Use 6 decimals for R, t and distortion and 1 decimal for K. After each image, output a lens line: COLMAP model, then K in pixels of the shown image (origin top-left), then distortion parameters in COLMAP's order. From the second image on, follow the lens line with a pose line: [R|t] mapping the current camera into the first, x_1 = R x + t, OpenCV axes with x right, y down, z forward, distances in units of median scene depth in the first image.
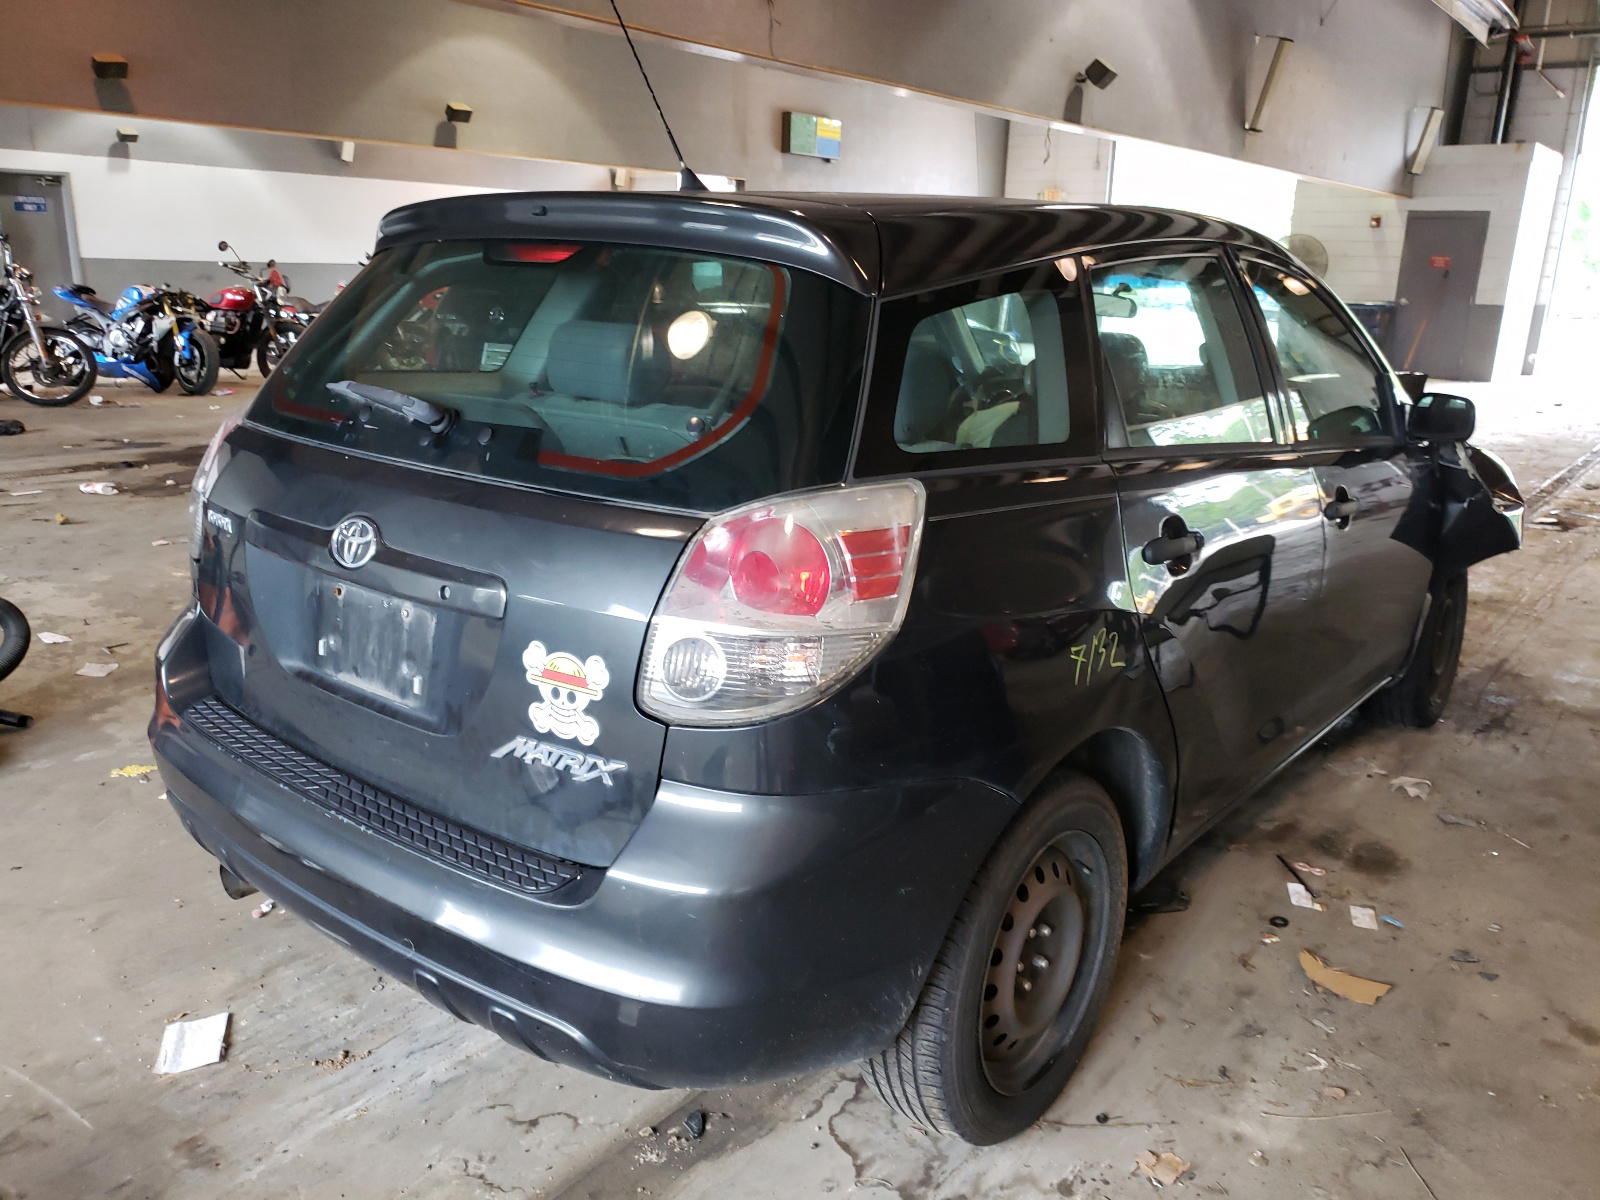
lens RADIAL K [[1257.0, 0, 794.9], [0, 1257.0, 599.9], [0, 0, 1]] dist [0.008721, 0.006617]
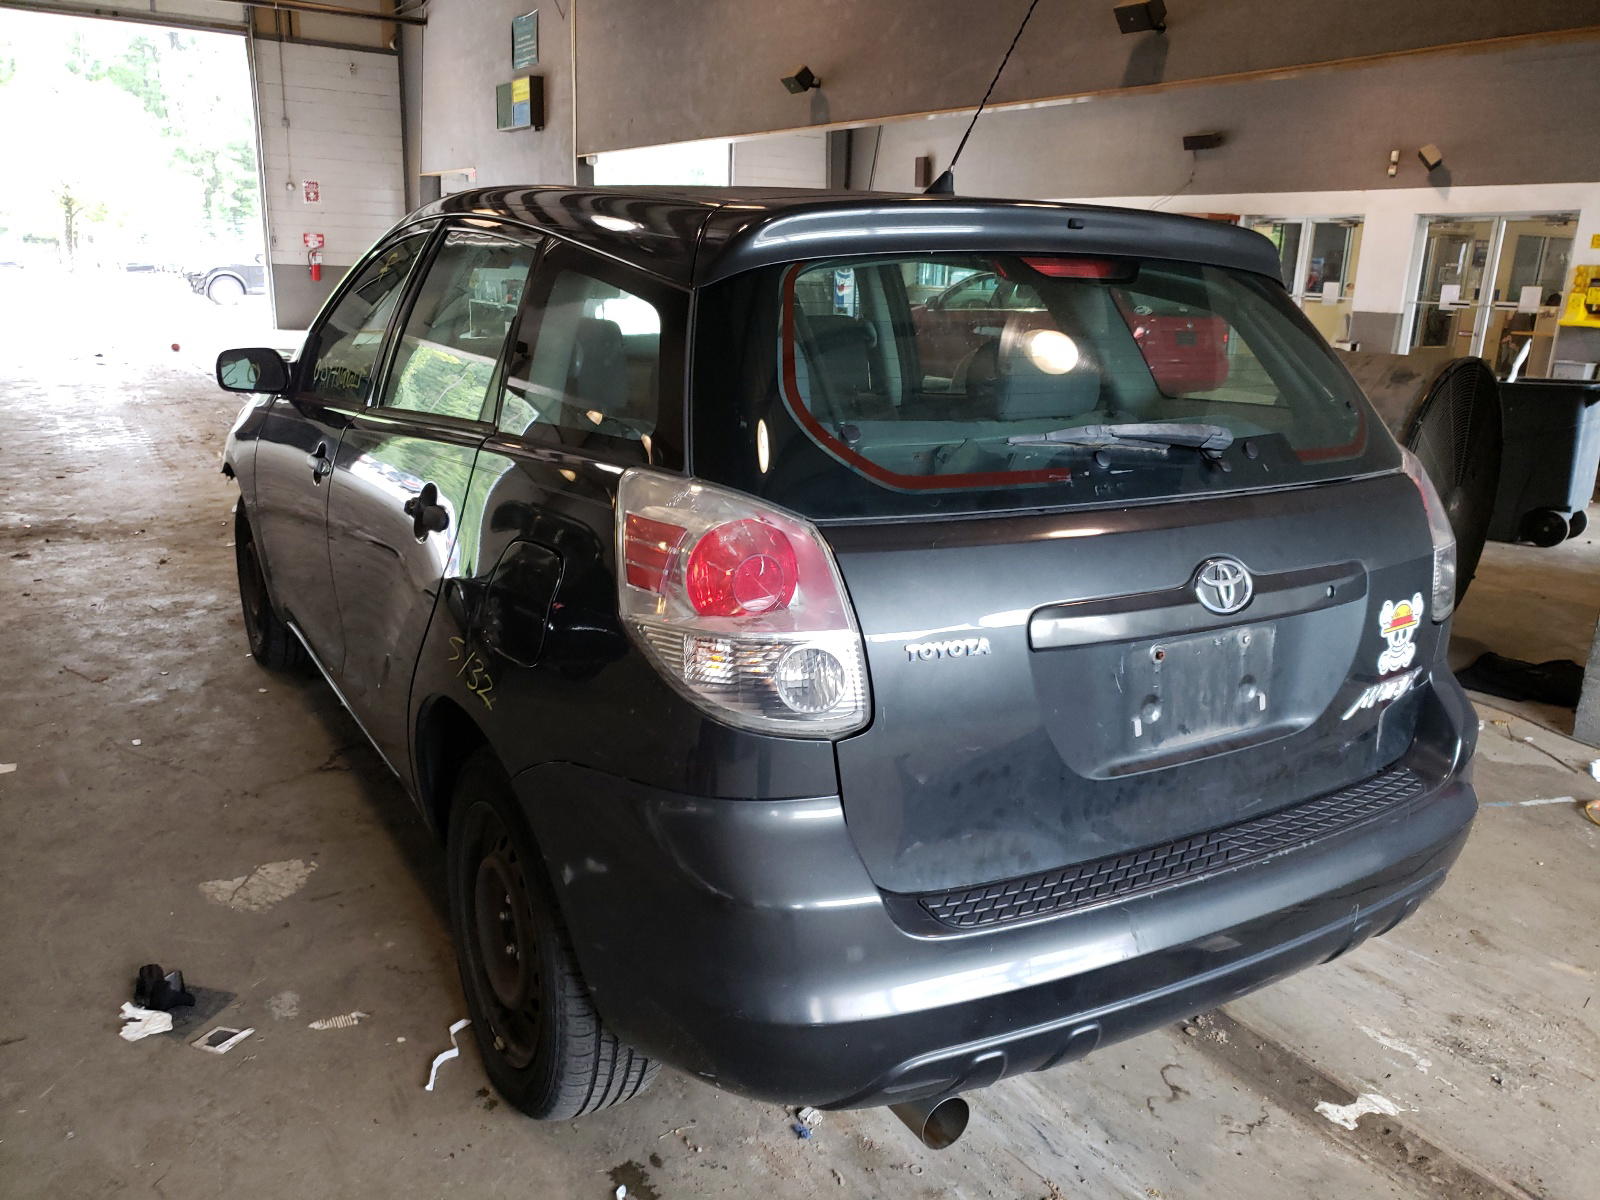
lens RADIAL K [[1257.0, 0, 794.9], [0, 1257.0, 599.9], [0, 0, 1]] dist [0.008721, 0.006617]
pose [[0.352506, -0.267073, 0.896890, -1.331508], [0.226660, 0.954240, 0.195066, -0.297307], [-0.907945, 0.134527, 0.396910, 0.926634]]
